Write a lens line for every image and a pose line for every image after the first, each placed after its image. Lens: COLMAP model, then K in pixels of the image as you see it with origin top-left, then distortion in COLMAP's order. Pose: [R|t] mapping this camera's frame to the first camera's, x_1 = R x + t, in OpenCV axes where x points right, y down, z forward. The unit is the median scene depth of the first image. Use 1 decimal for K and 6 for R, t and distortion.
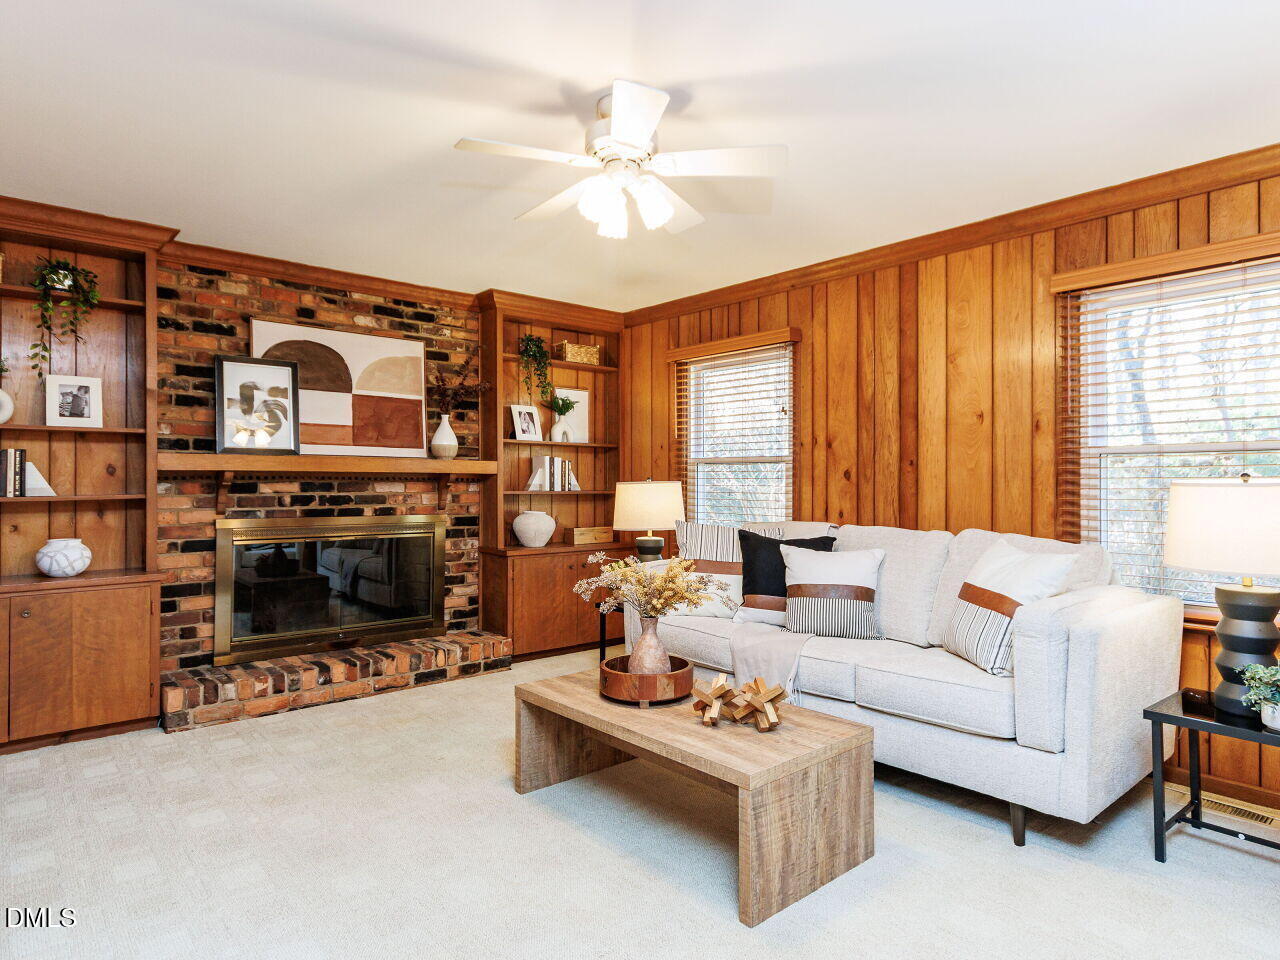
lens RADIAL K [[749.1, 0, 650.3], [0, 749.1, 483.4], [0, 0, 1]] dist [0.013017, 0.004049]
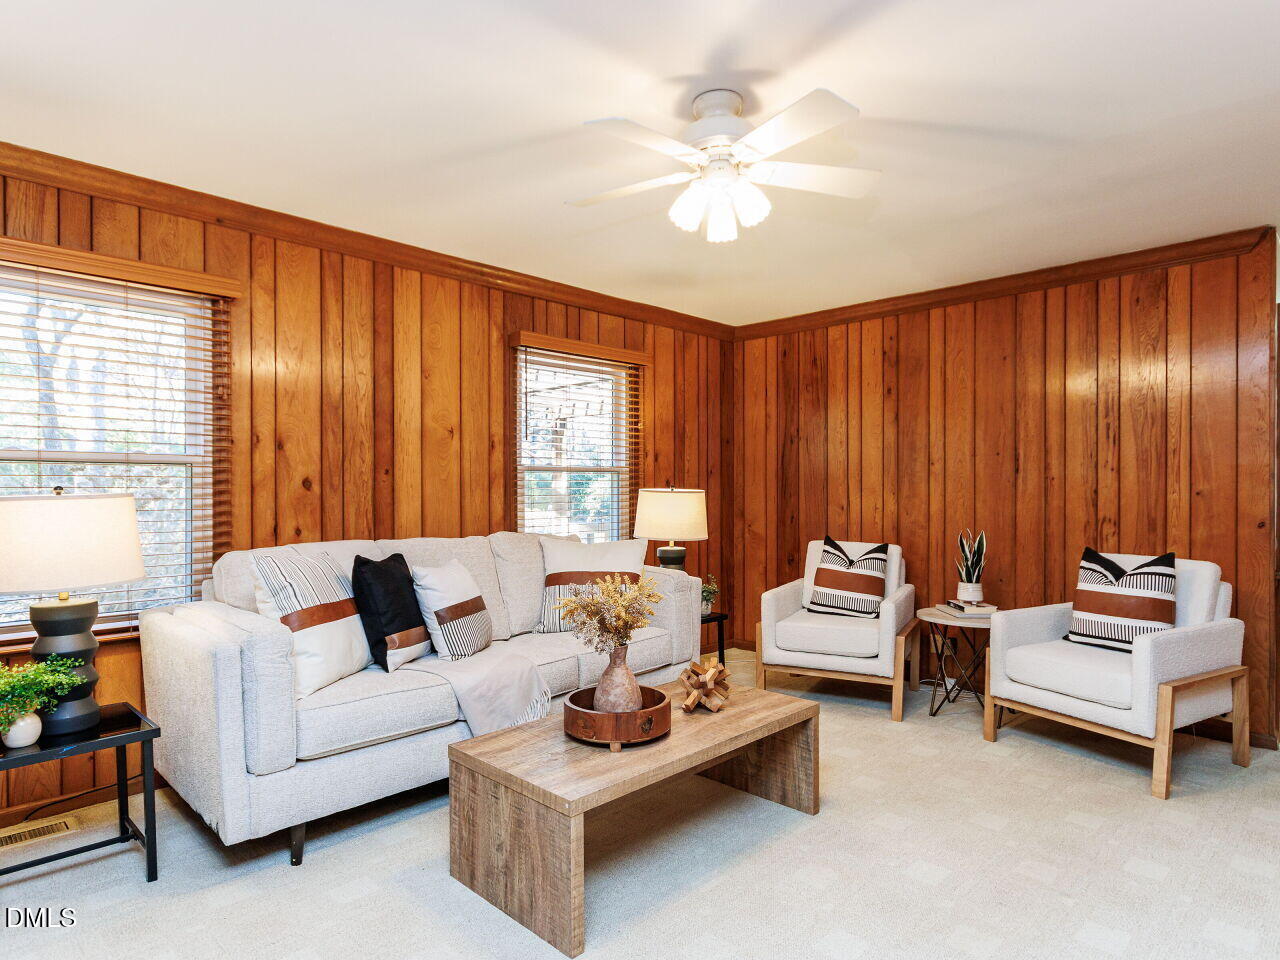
lens RADIAL K [[749.1, 0, 650.3], [0, 749.1, 478.0], [0, 0, 1]] dist [0.013017, 0.004049]
pose [[-0.080252, 0.017273, 0.996625, -0.632752], [0.009444, 0.999818, -0.016568, -0.000492], [-0.996730, 0.008083, -0.080400, 0.736501]]
